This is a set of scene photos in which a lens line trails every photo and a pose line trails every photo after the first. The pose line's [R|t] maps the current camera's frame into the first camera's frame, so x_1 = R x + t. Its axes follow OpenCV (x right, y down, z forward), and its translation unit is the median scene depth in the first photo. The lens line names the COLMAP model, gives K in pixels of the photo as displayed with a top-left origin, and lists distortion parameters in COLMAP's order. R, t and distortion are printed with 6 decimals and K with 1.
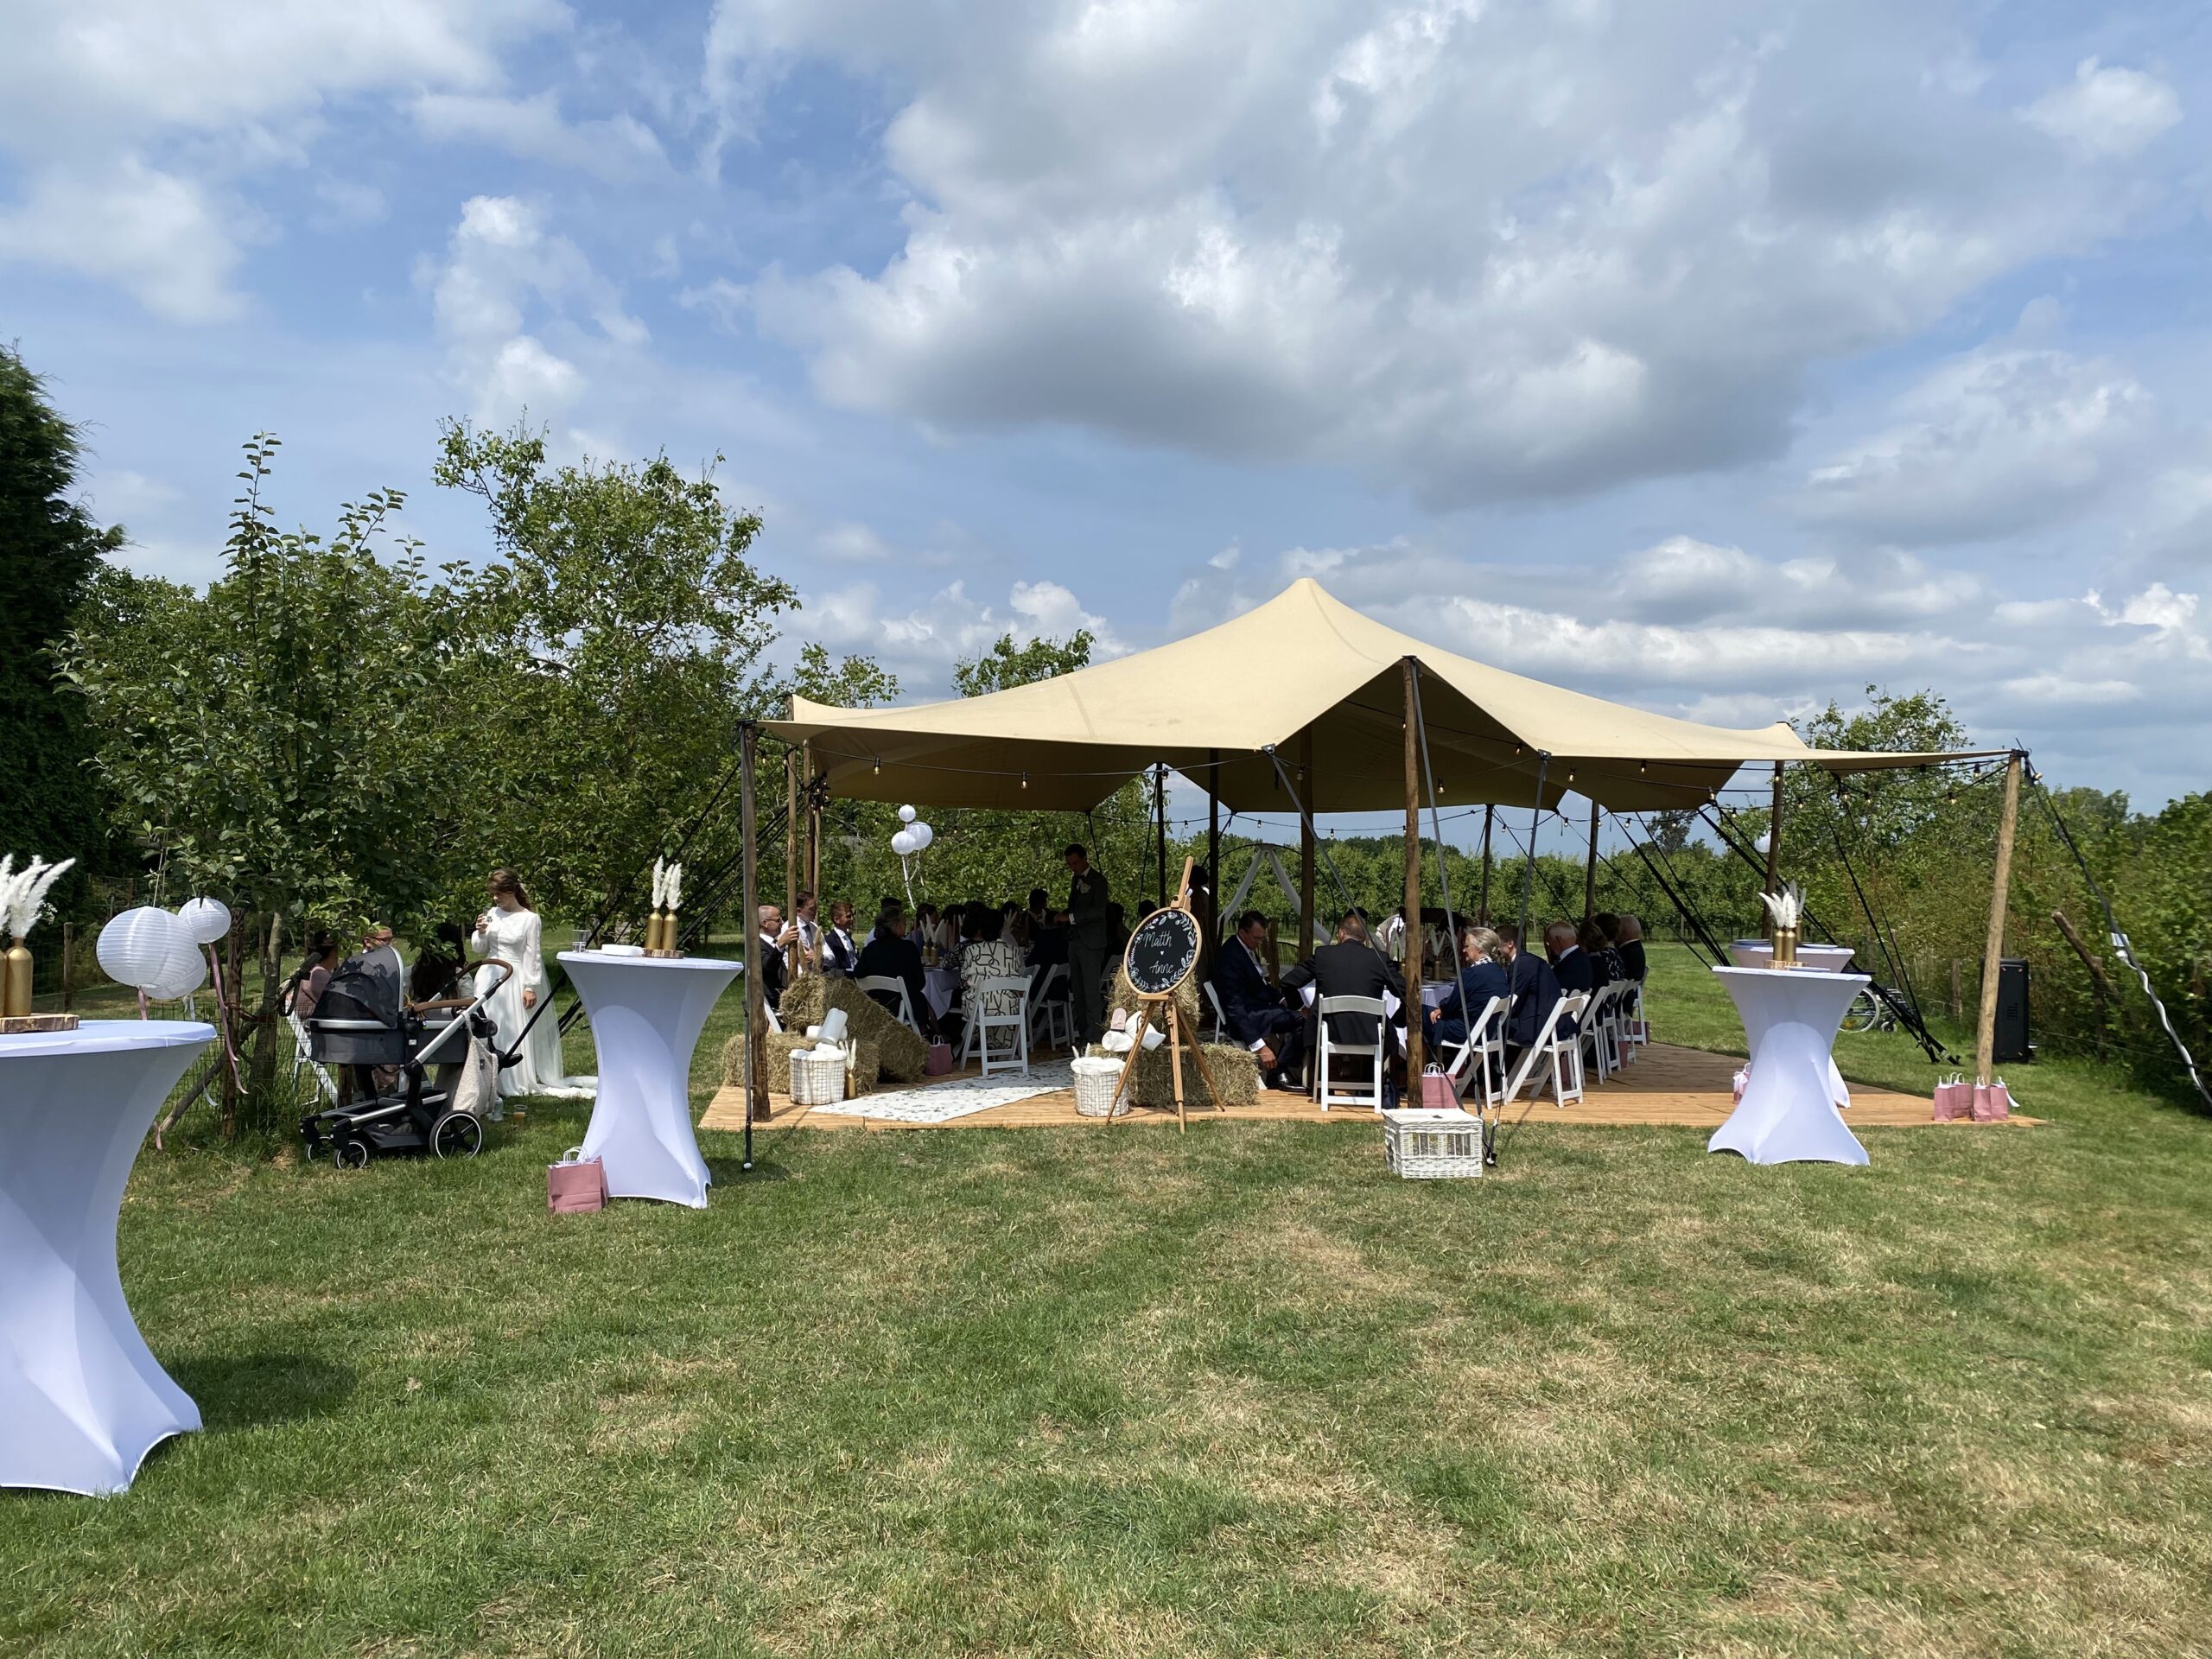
lens RADIAL K [[1710.3, 0, 1081.1], [0, 1710.3, 813.8], [0, 0, 1]] dist [0.042054, -0.044779]
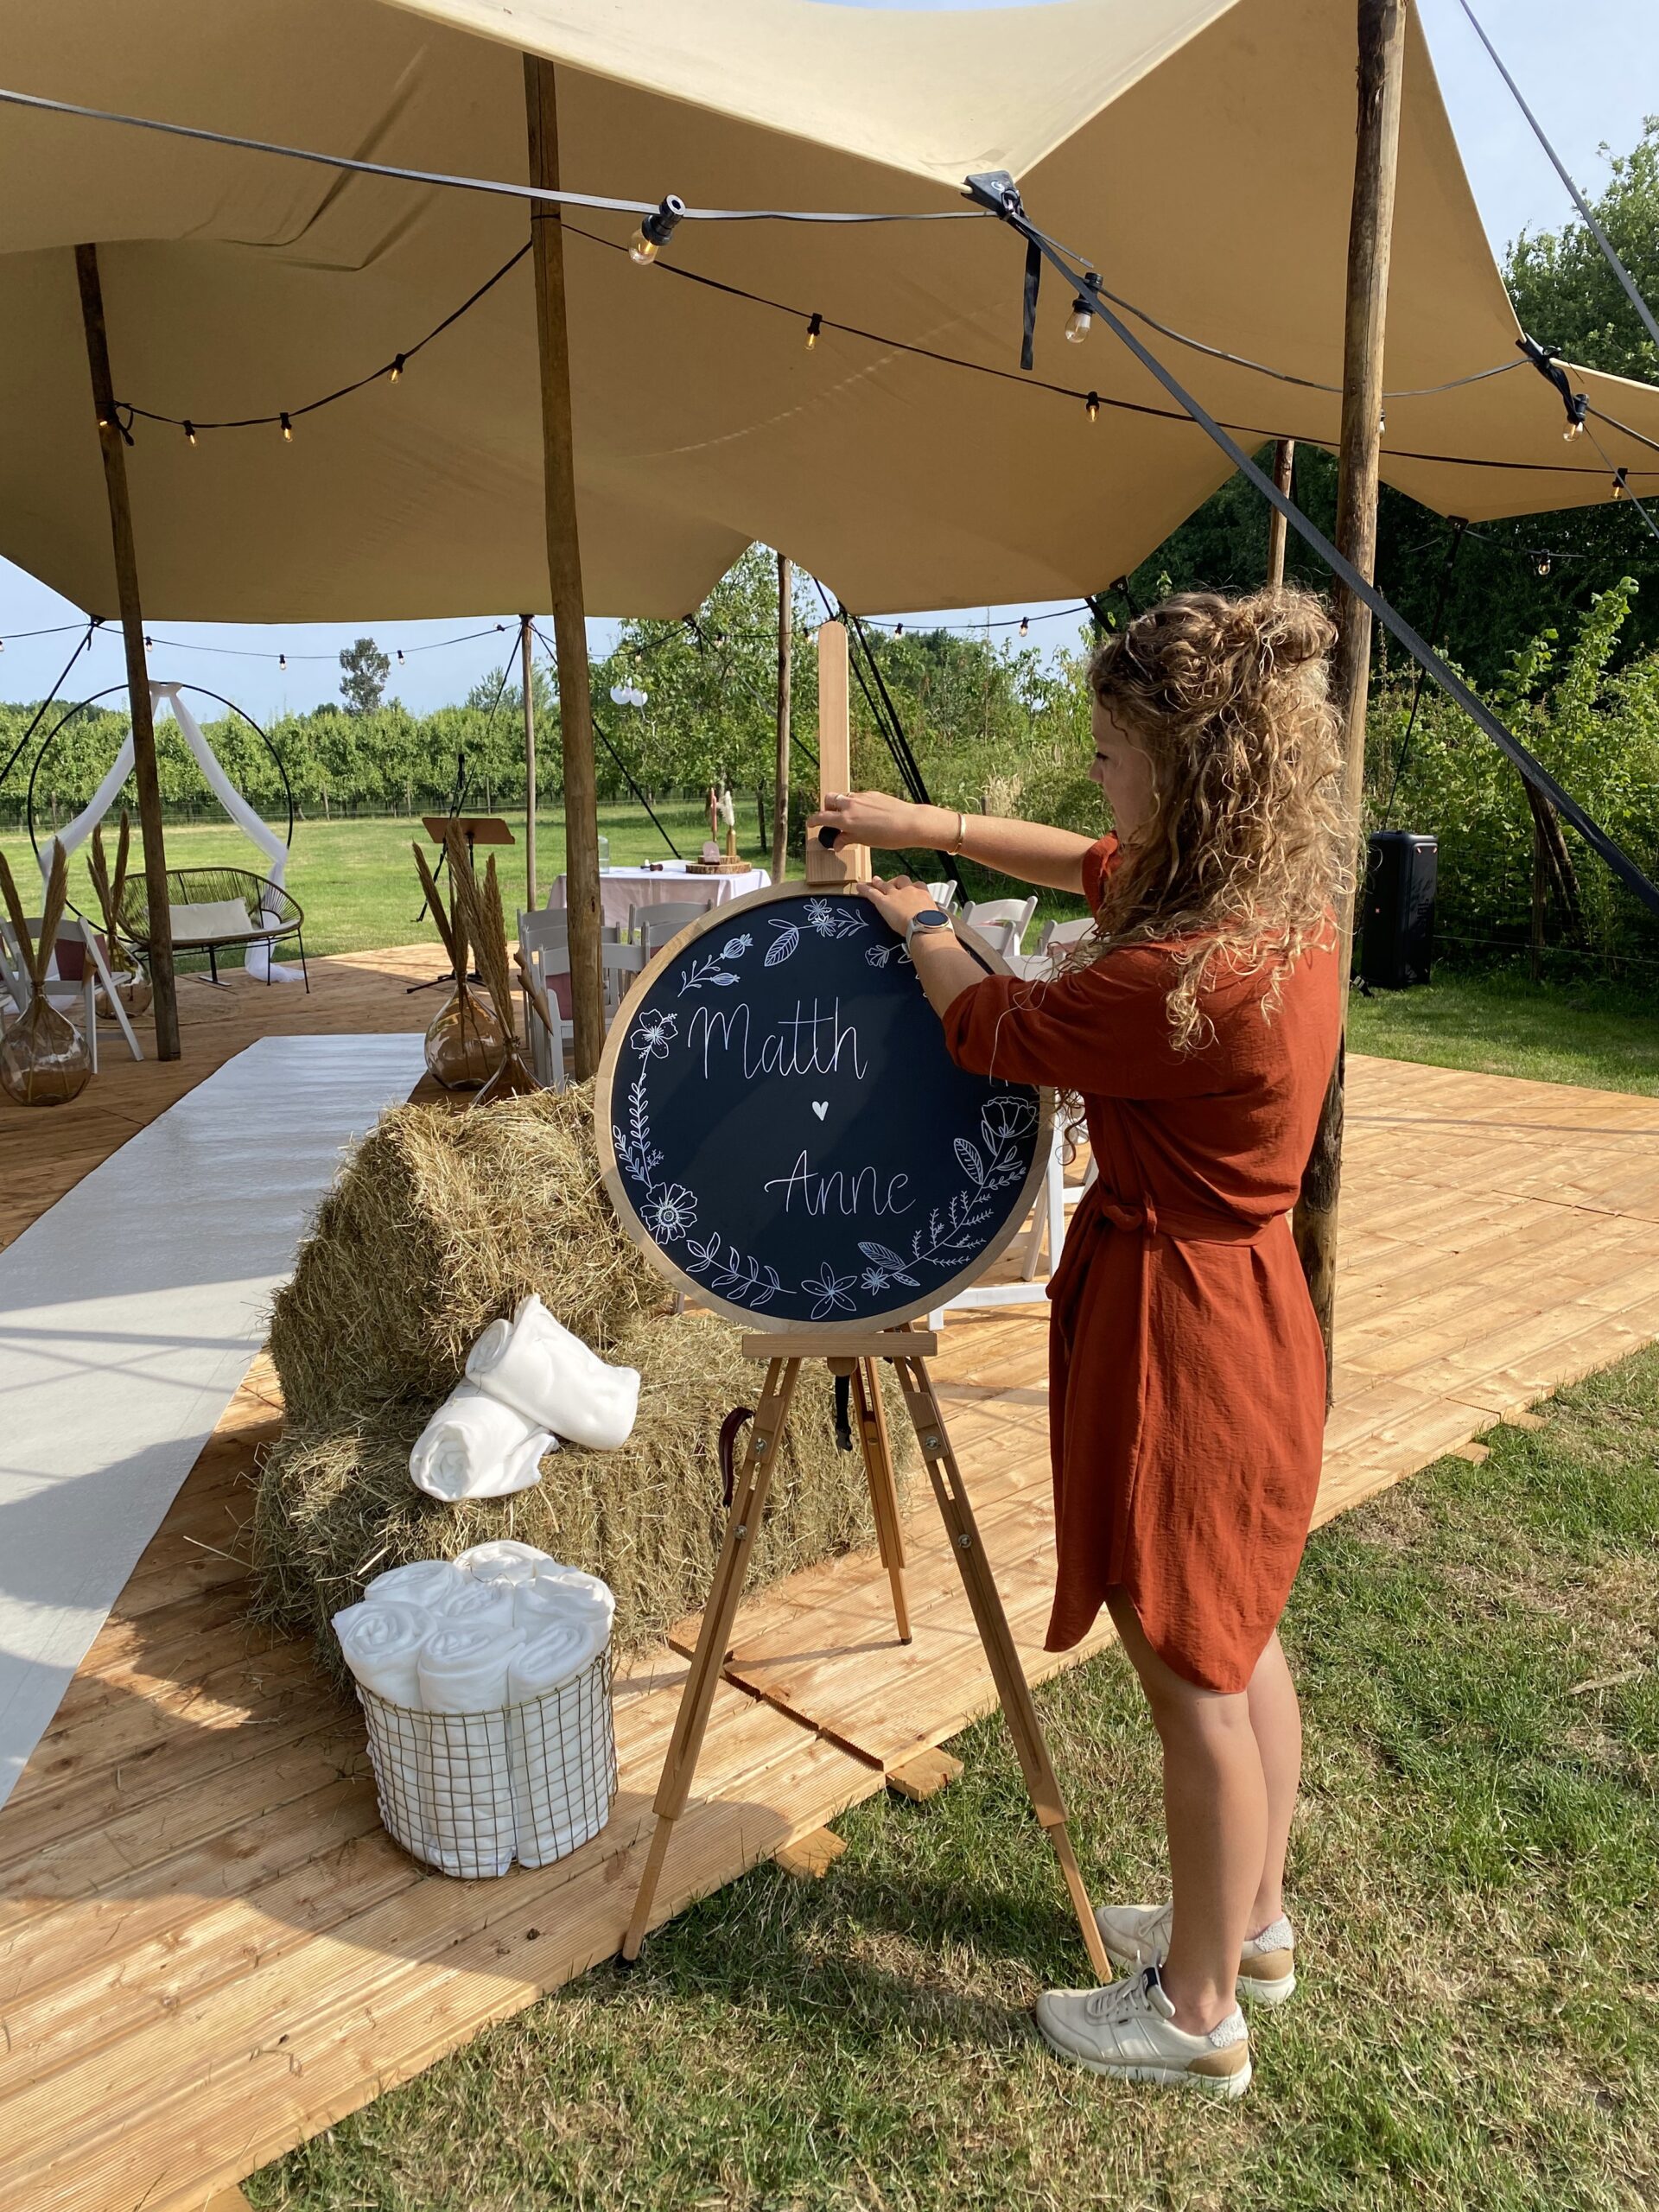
lens RADIAL K [[1709.4, 0, 817.9], [0, 1709.4, 1095.3], [0, 0, 1]] dist [0.075173, -0.106673]
pose [[0.825064, -0.138782, 0.547731, -0.028973], [0.005376, 0.971252, 0.237993, 0.013172], [-0.565014, -0.193415, 0.802091, 0.363286]]
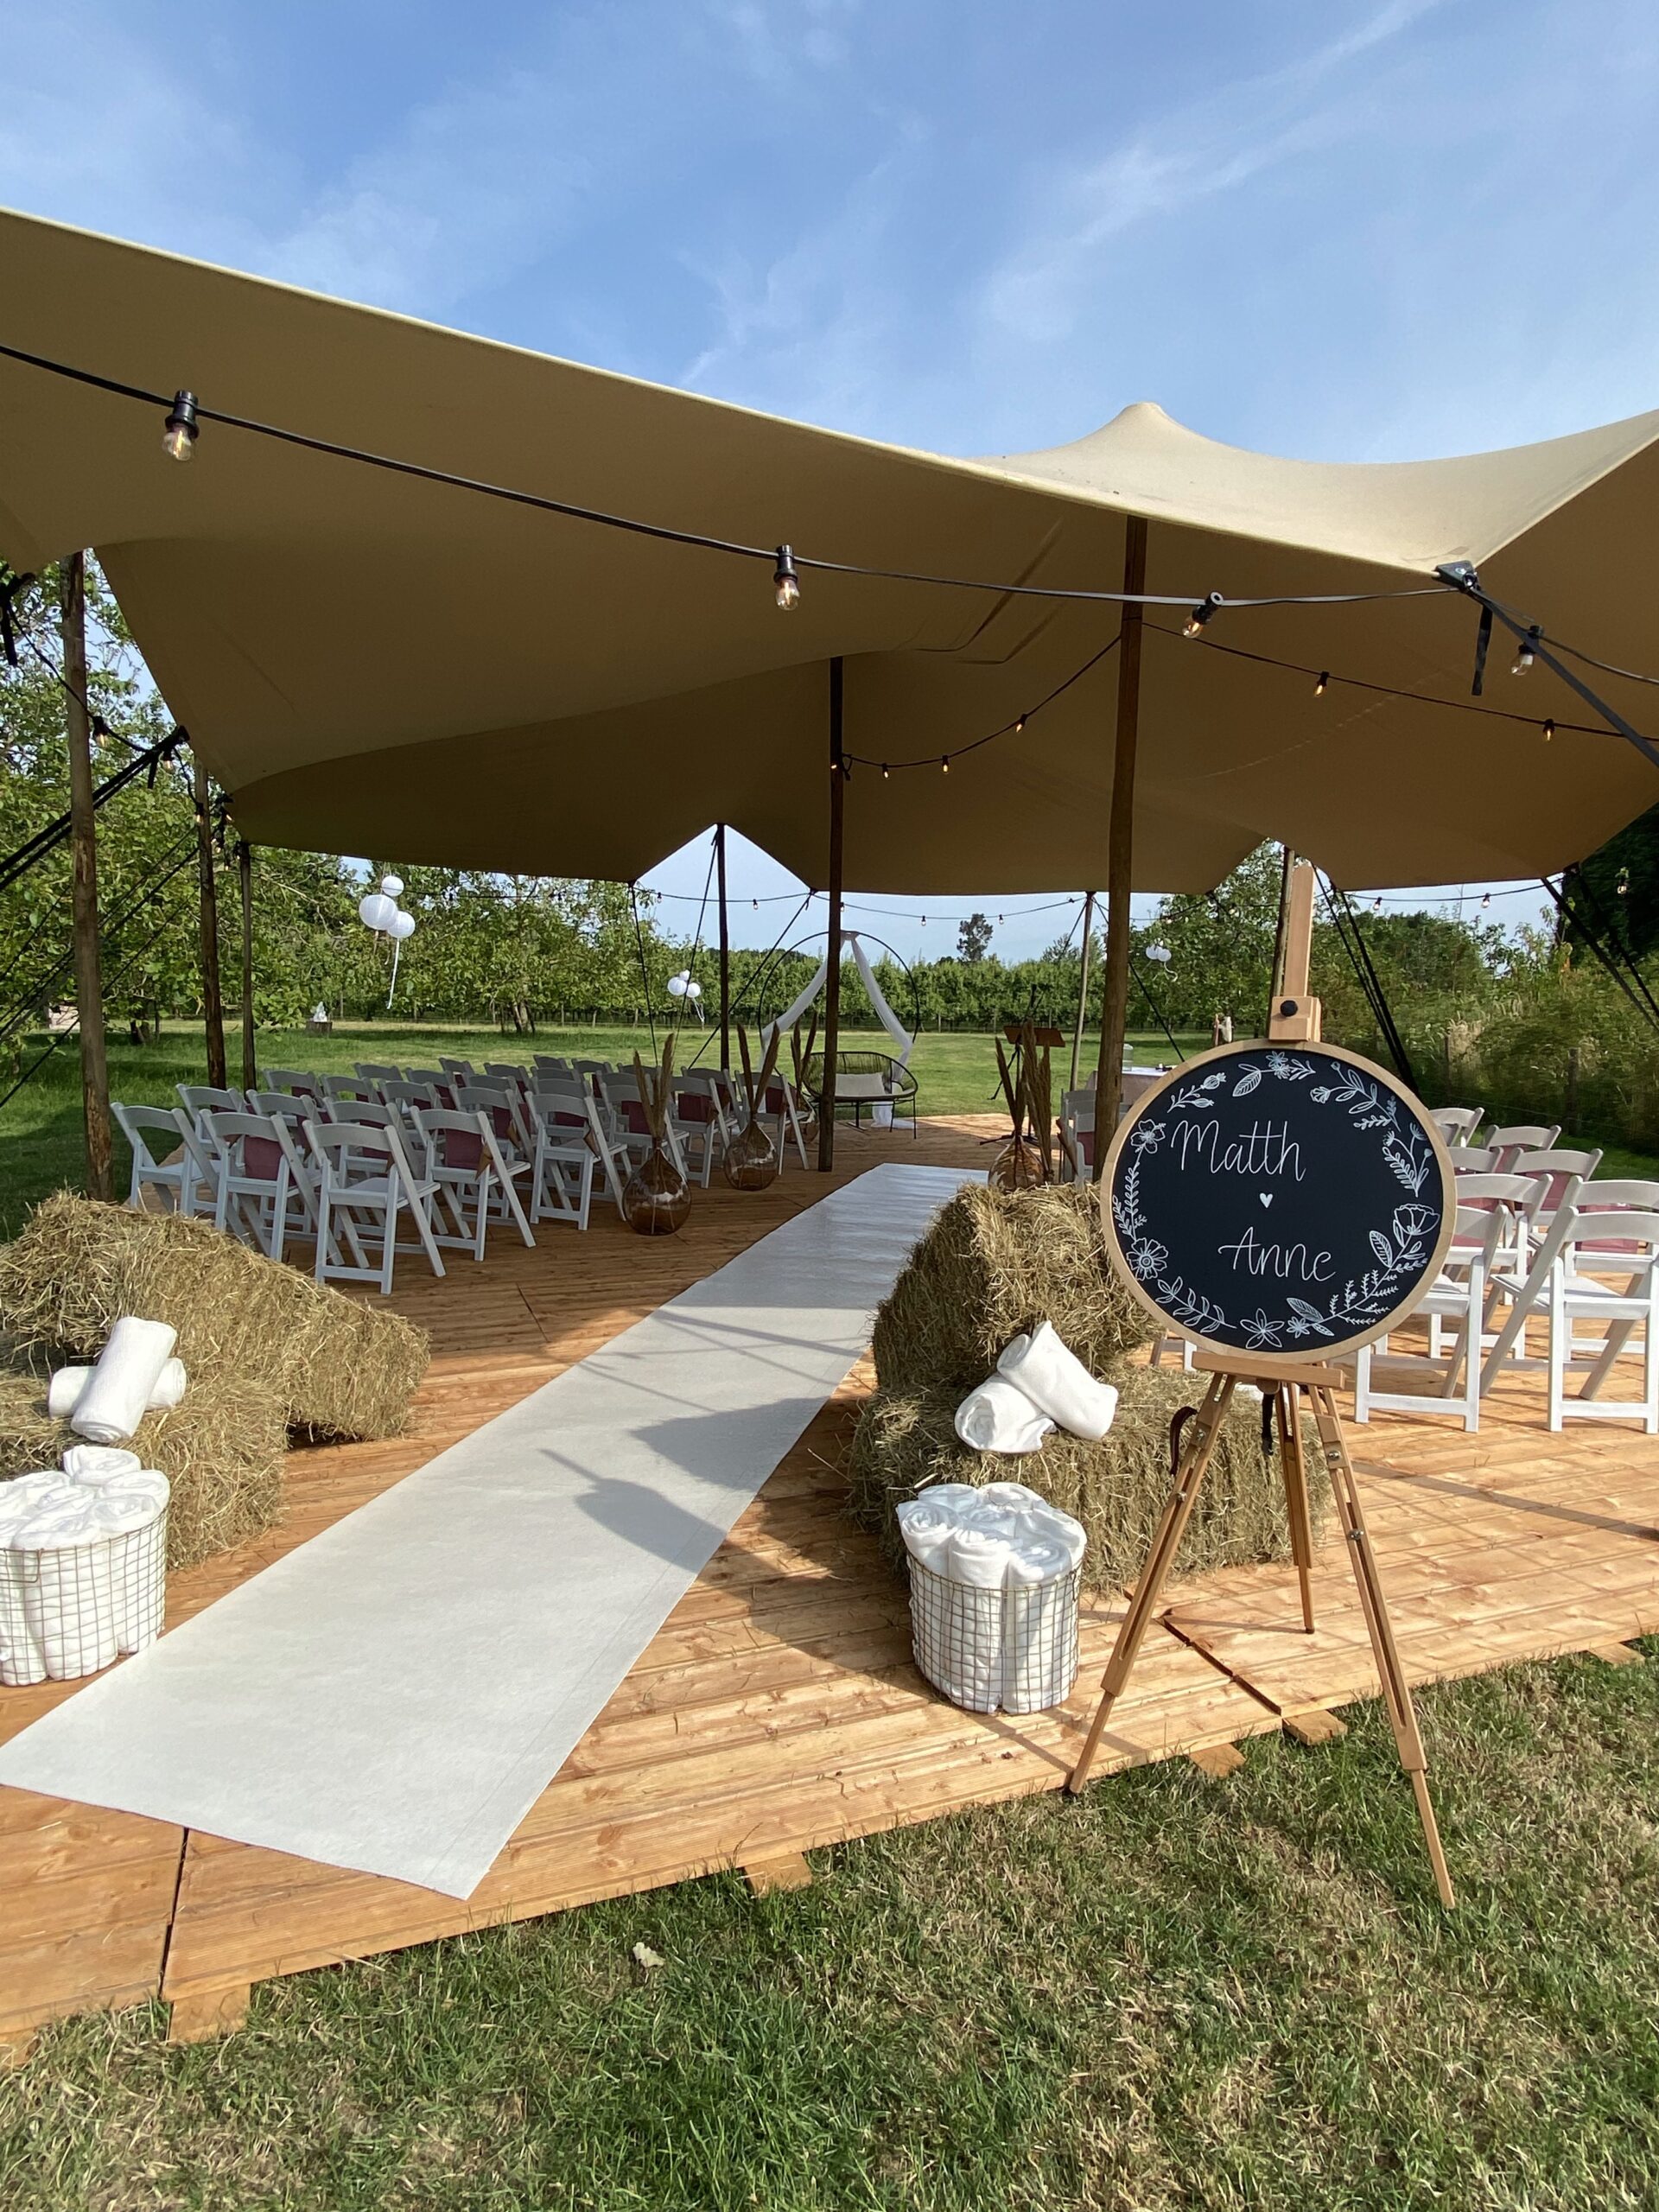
lens RADIAL K [[1233.8, 0, 813.9], [0, 1233.8, 1098.3], [0, 0, 1]] dist [0.088044, -0.103255]
pose [[0.975072, -0.005173, 0.221829, -0.032609], [-0.024575, 0.991060, 0.131134, 0.016632], [-0.220525, -0.133317, 0.966228, 0.354652]]
